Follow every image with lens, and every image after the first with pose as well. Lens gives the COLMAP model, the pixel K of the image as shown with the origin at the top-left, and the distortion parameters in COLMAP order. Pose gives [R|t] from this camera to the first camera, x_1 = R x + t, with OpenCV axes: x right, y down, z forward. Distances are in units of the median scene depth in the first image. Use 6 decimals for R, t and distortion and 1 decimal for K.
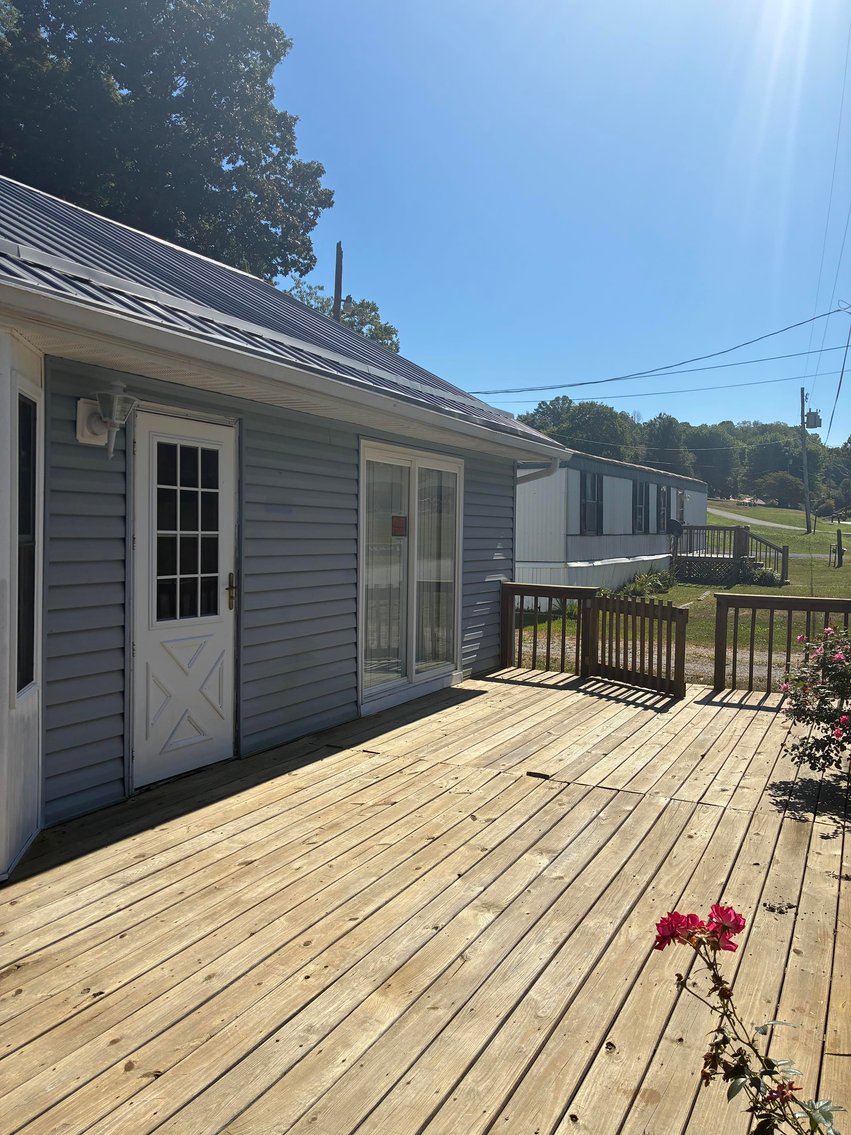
lens RADIAL K [[853.0, 0, 430.8], [0, 853.0, 561.7], [0, 0, 1]] dist [0.048945, -0.038425]
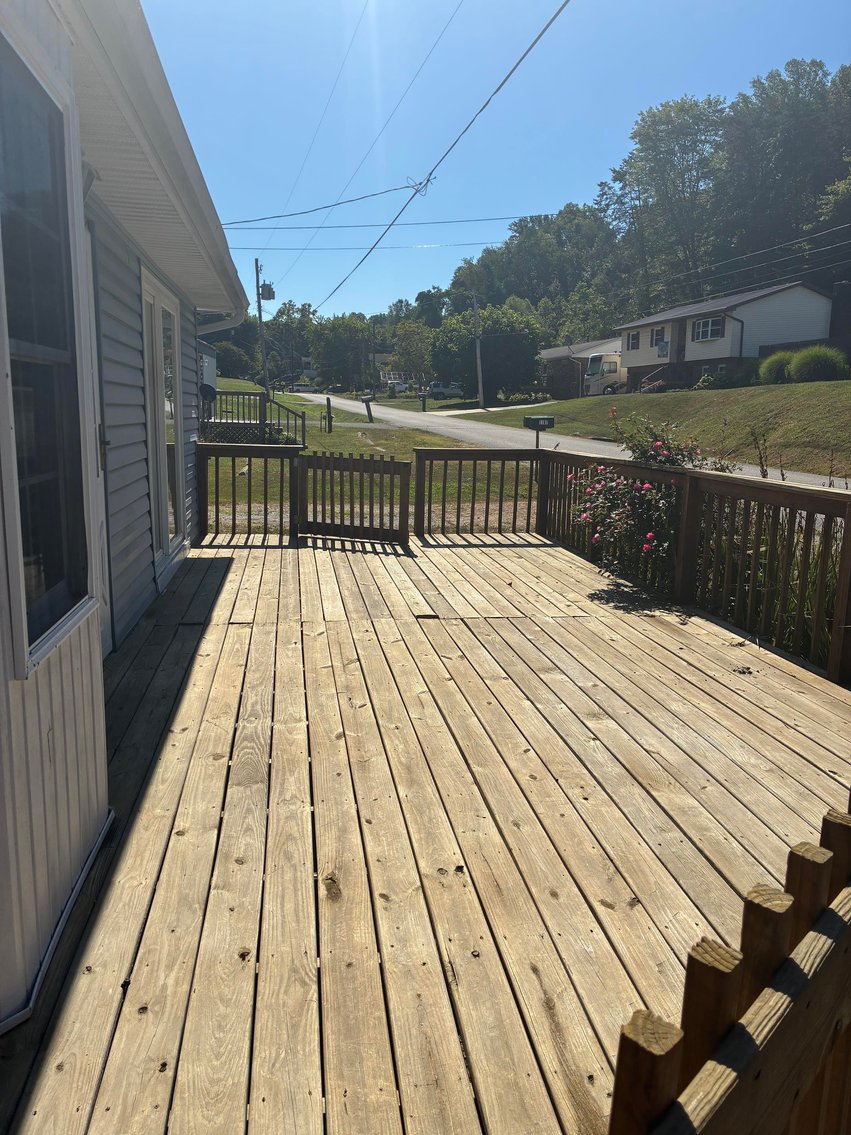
lens RADIAL K [[853.0, 0, 421.7], [0, 853.0, 563.6], [0, 0, 1]] dist [0.048945, -0.038425]
pose [[0.812635, -0.103914, 0.573433, -0.495916], [0.016289, 0.987640, 0.155890, 0.024379], [-0.582545, -0.117341, 0.804284, 0.187088]]
